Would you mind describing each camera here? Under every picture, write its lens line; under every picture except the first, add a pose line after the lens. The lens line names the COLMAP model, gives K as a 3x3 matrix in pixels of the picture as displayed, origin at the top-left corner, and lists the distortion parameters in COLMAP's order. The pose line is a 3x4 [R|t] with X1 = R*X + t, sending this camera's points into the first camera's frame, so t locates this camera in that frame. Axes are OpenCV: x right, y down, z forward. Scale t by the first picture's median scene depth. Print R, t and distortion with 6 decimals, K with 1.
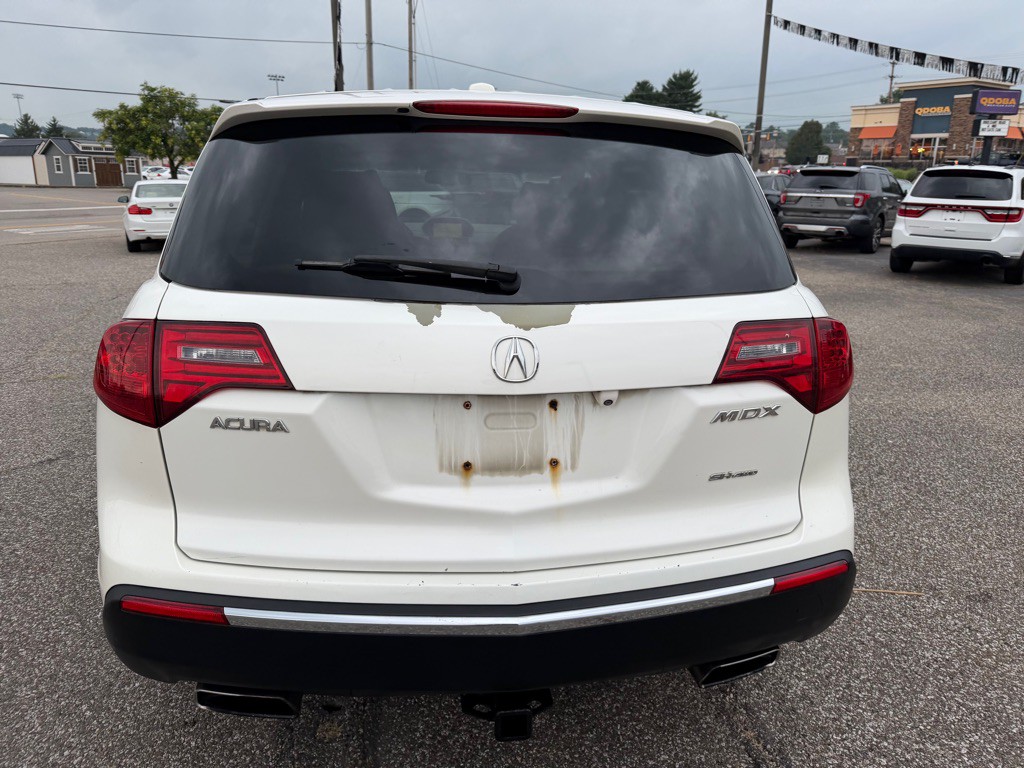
lens RADIAL K [[722.6, 0, 517.1], [0, 722.6, 382.4], [0, 0, 1]] dist [0.017459, -0.024789]
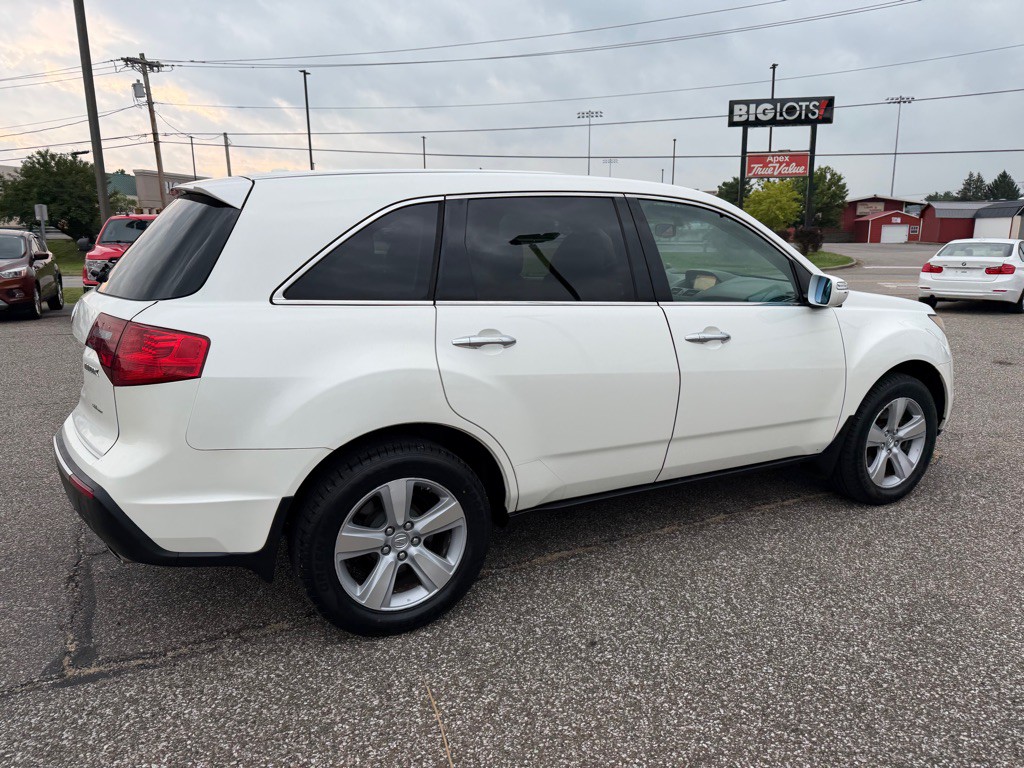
lens RADIAL K [[722.6, 0, 520.4], [0, 722.6, 384.4], [0, 0, 1]] dist [0.017459, -0.024789]
pose [[0.352914, 0.182825, -0.917620, 0.302692], [-0.252902, 0.962858, 0.094573, -0.045037], [0.900828, 0.198692, 0.386043, 0.176494]]
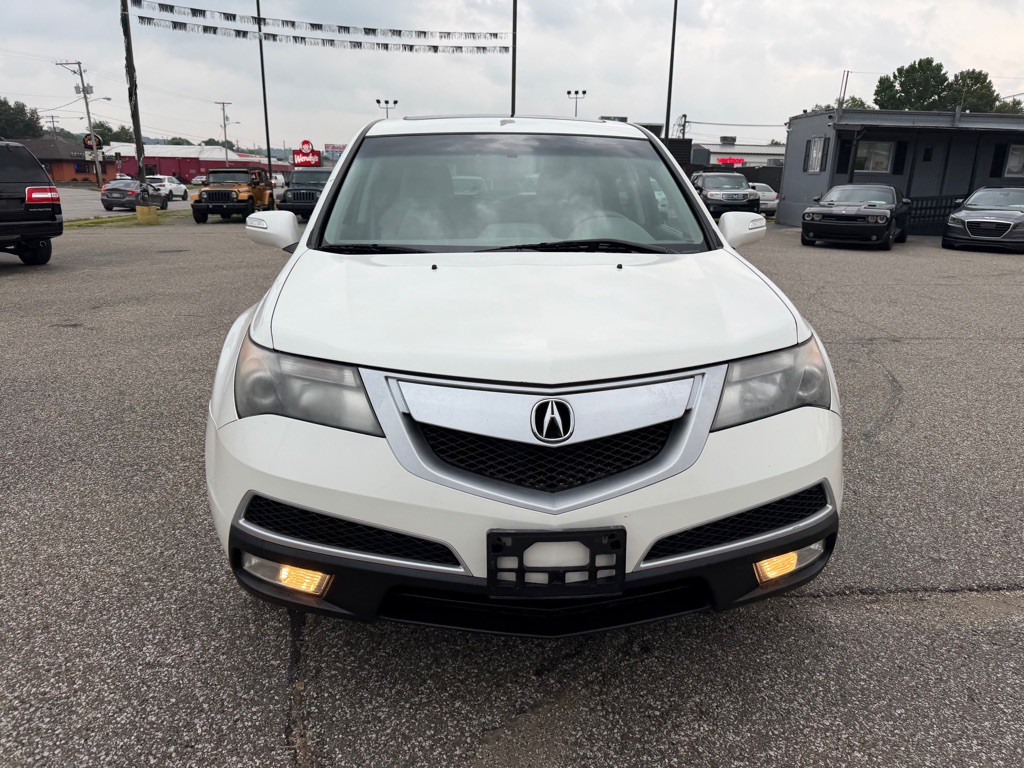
lens RADIAL K [[722.6, 0, 516.8], [0, 722.6, 390.6], [0, 0, 1]] dist [0.017459, -0.024789]
pose [[-0.997574, -0.045582, 0.052617, -0.056918], [-0.010191, 0.843308, 0.537334, -0.187092], [-0.068865, 0.535494, -0.841727, 0.673452]]
